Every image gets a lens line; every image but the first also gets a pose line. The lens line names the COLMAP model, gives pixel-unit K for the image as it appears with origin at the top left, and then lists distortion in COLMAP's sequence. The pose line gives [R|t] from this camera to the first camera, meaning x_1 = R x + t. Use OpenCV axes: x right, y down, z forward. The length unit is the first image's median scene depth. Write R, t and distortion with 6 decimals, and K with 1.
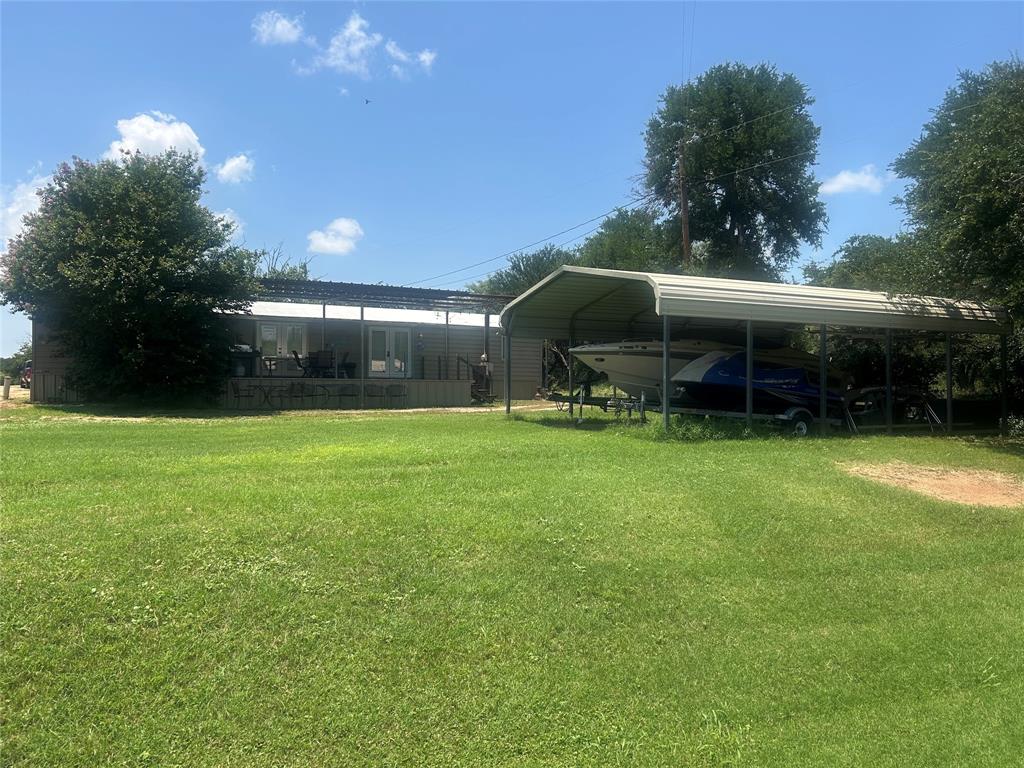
lens RADIAL K [[775.8, 0, 512.5], [0, 775.8, 387.8], [0, 0, 1]] dist [0.079392, -0.090056]
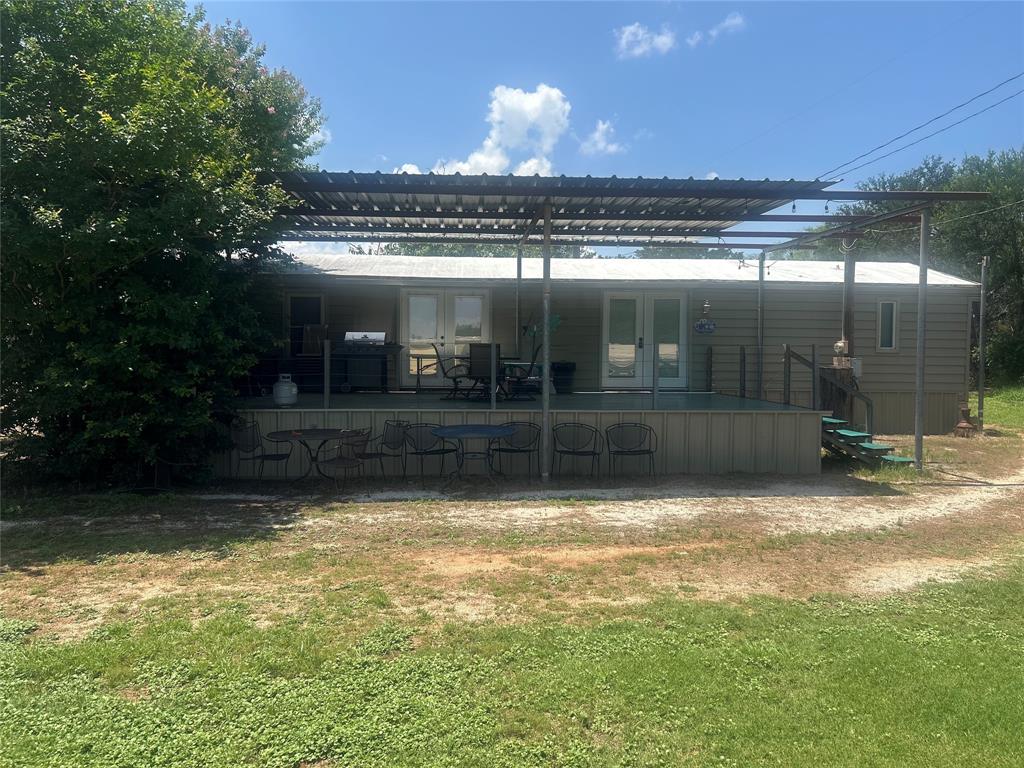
lens RADIAL K [[775.8, 0, 512.5], [0, 775.8, 387.8], [0, 0, 1]] dist [0.079392, -0.090056]
pose [[0.924864, 0.010252, -0.380159, -0.044324], [0.001890, 0.999500, 0.031552, -0.032344], [0.380293, -0.029899, 0.924383, 0.522184]]
